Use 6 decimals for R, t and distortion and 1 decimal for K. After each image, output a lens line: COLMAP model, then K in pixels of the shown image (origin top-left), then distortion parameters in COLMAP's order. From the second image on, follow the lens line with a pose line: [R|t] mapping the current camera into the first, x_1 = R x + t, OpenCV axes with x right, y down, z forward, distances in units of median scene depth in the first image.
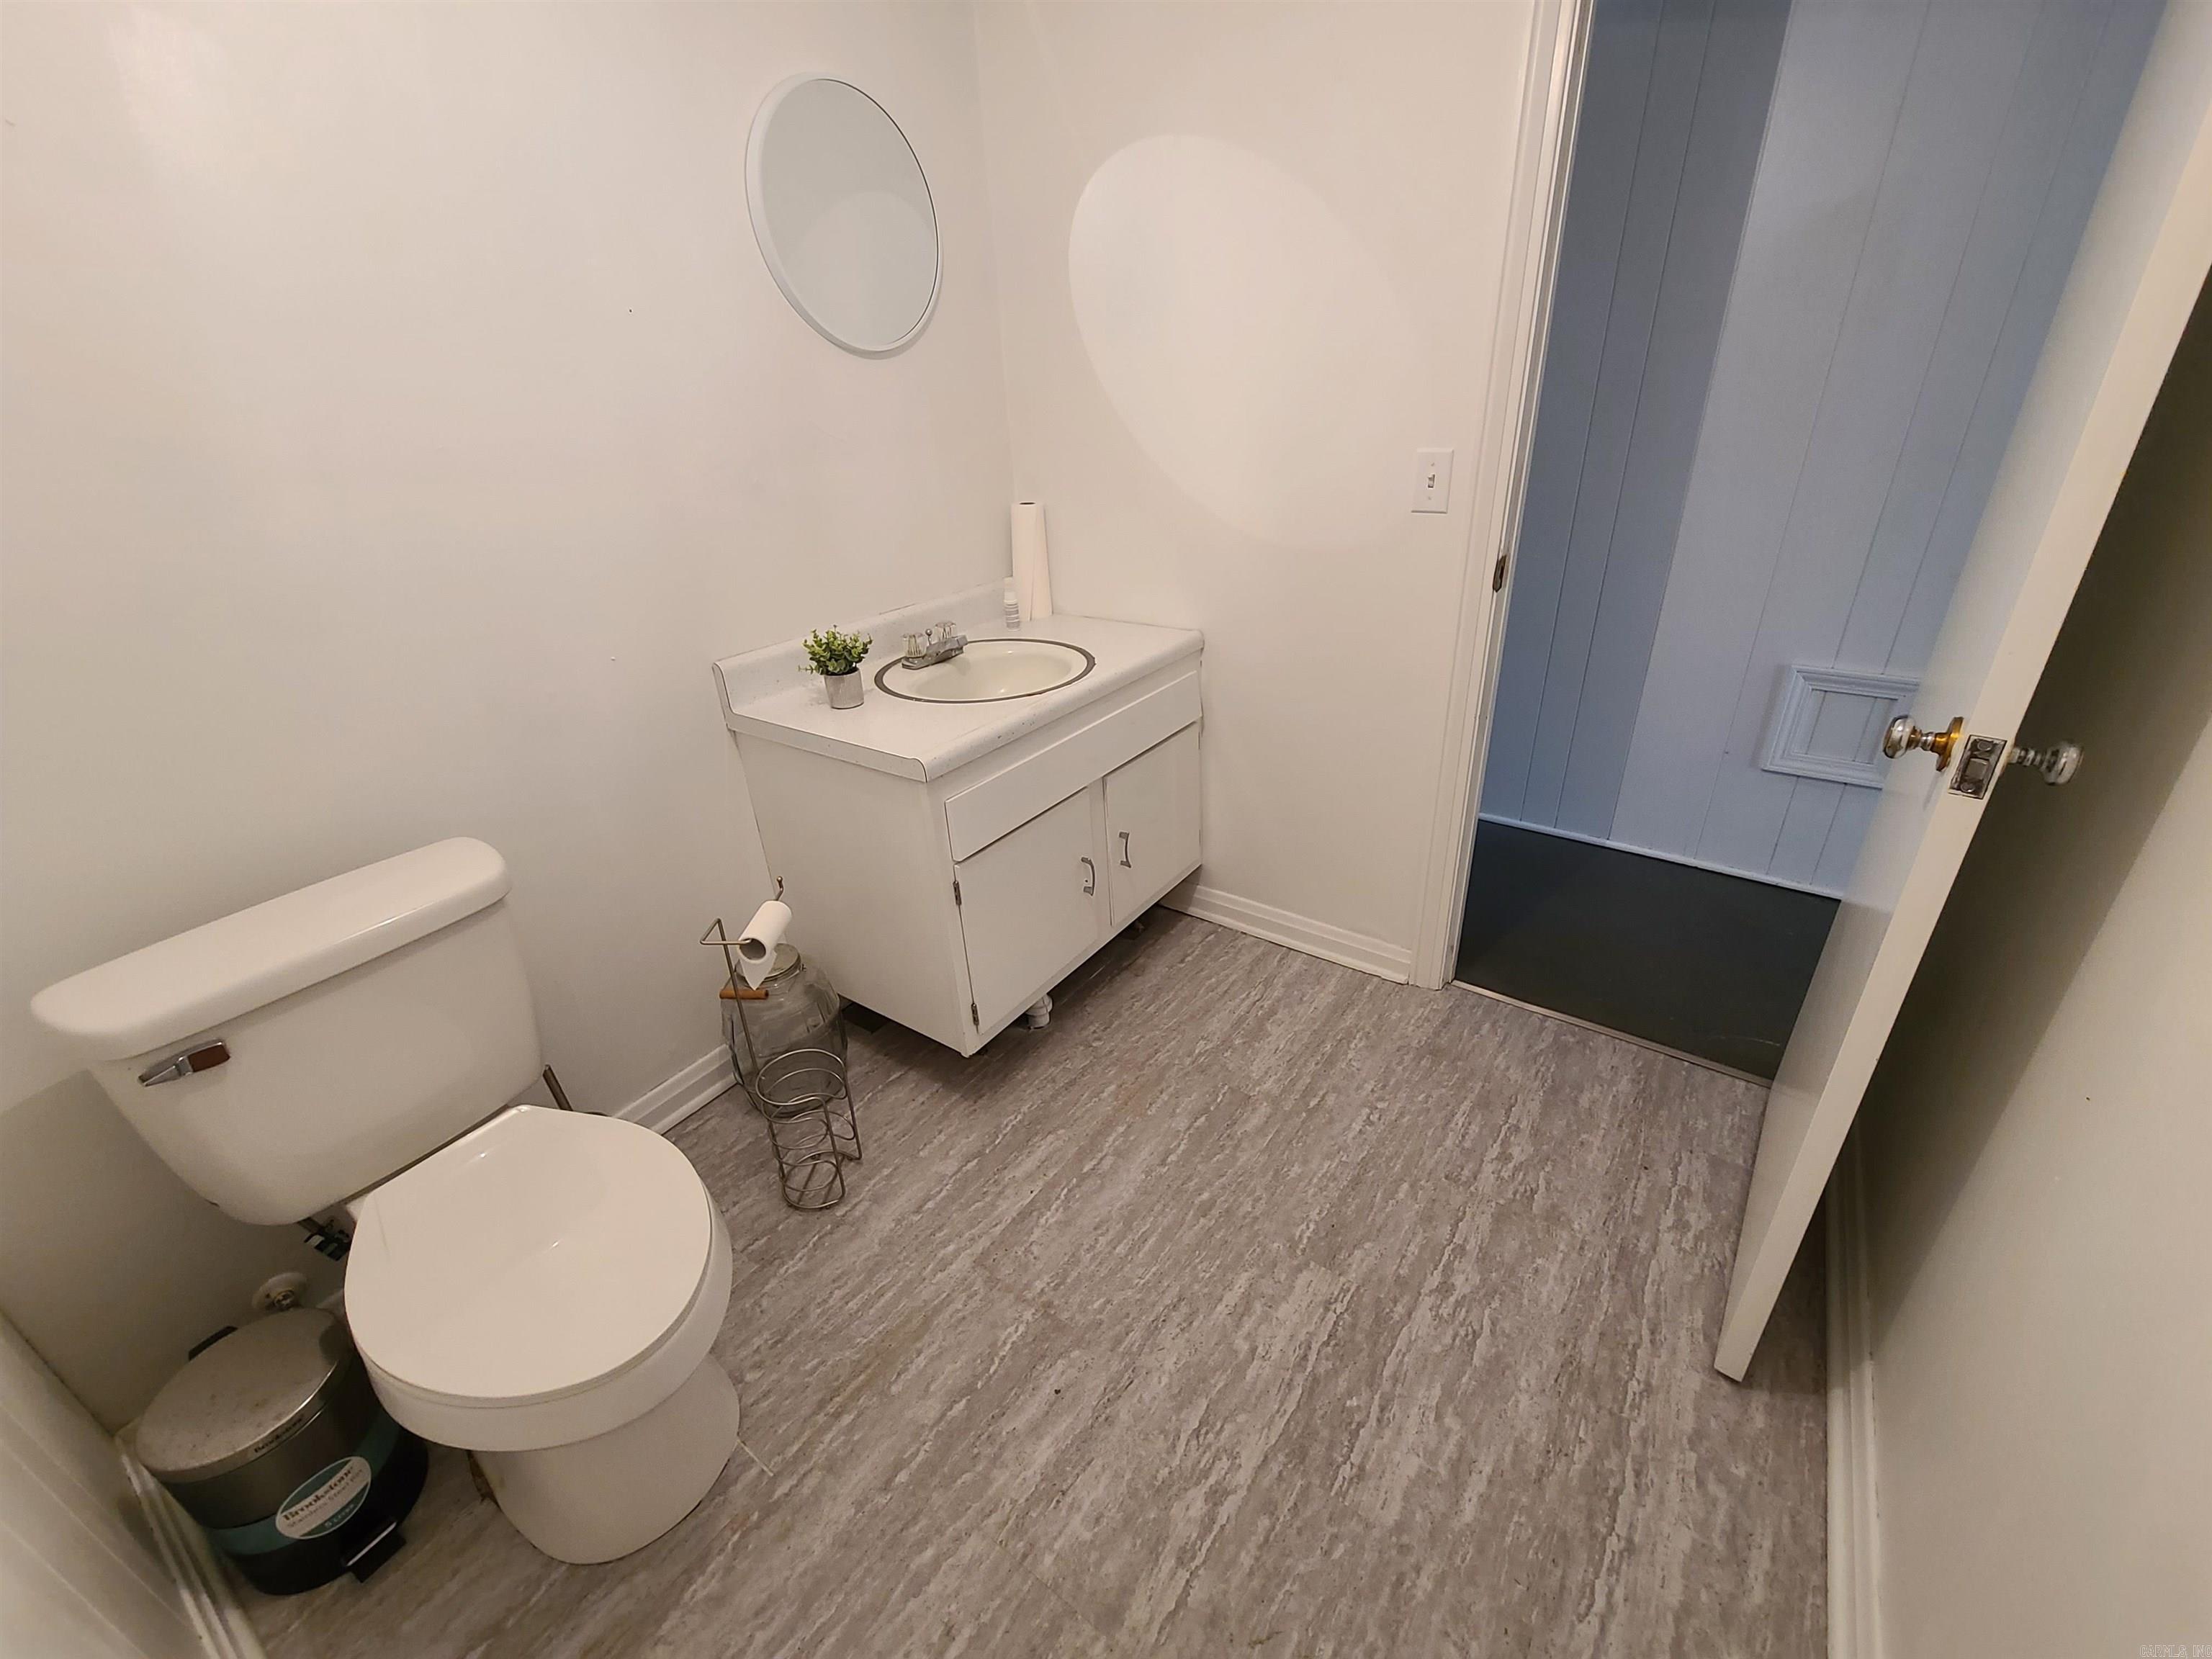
lens RADIAL K [[904.0, 0, 1124.1], [0, 904.0, 831.6], [0, 0, 1]] dist [0.000444, -0.002711]
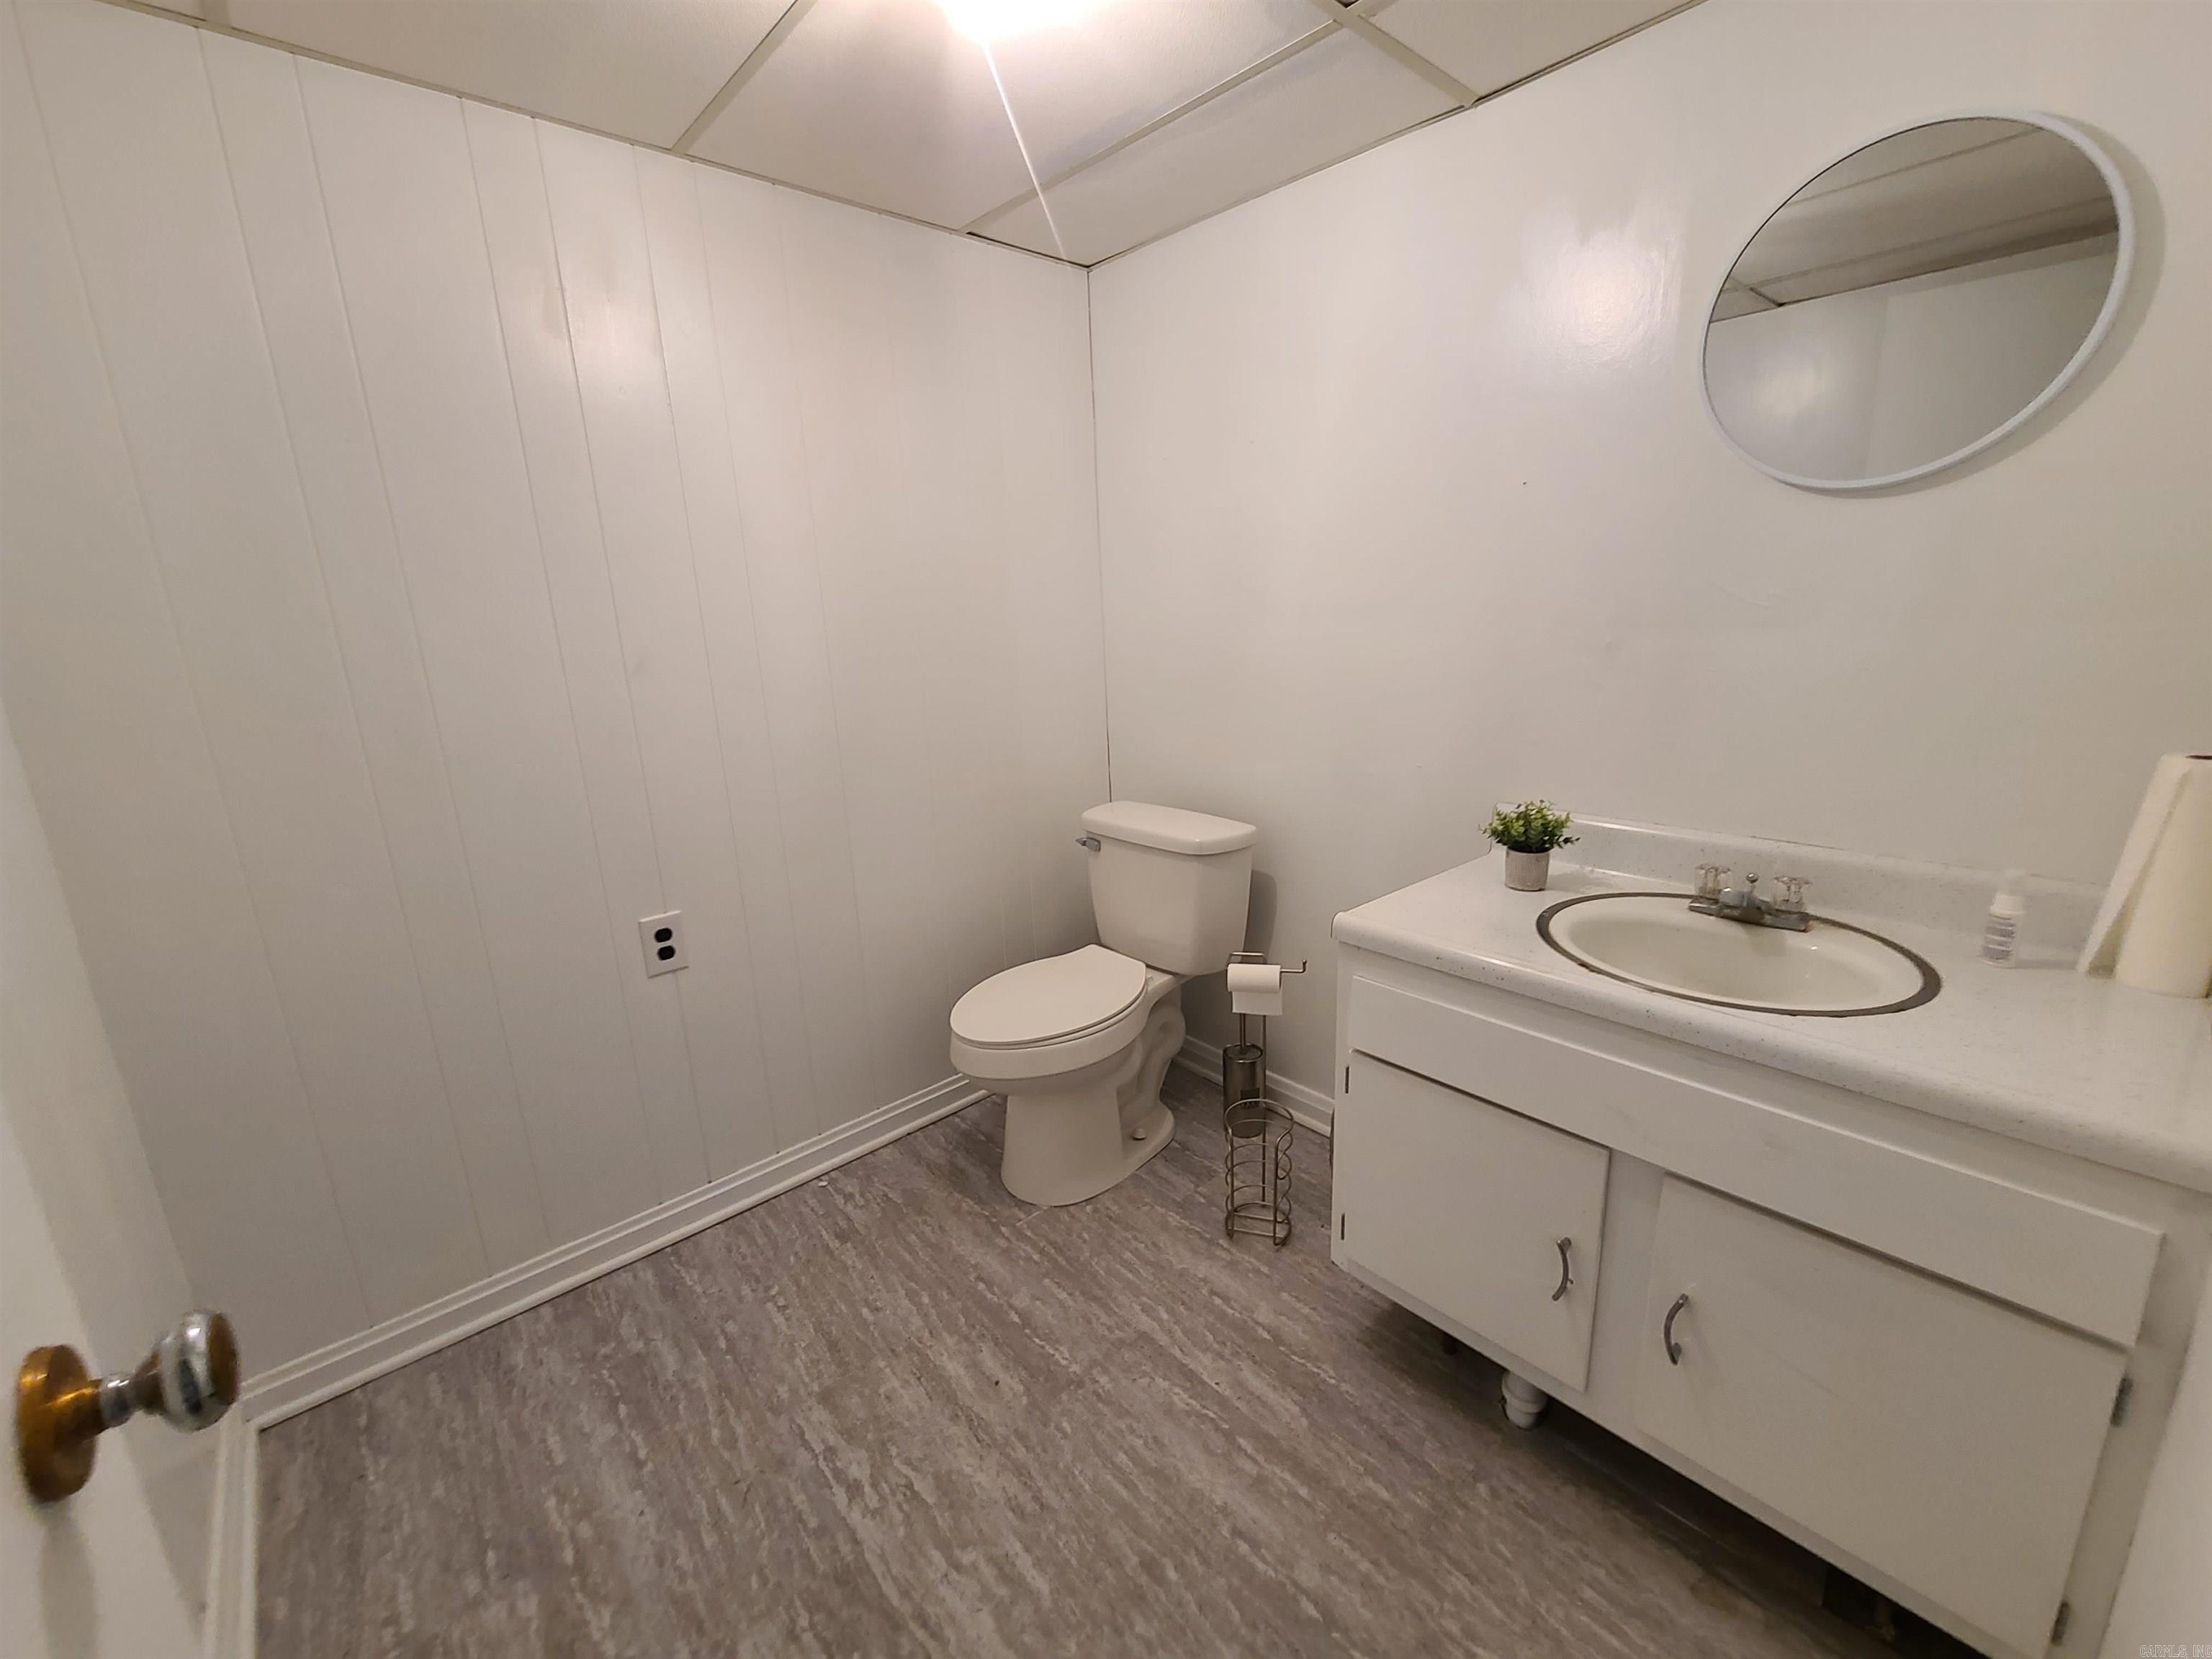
lens RADIAL K [[904.0, 0, 1120.6], [0, 904.0, 822.3], [0, 0, 1]] dist [0.000444, -0.002711]
pose [[-0.231887, 0.268957, -0.934821, 0.704710], [-0.406210, 0.846438, 0.344290, -0.402170], [0.883868, 0.459570, -0.087025, 0.836078]]
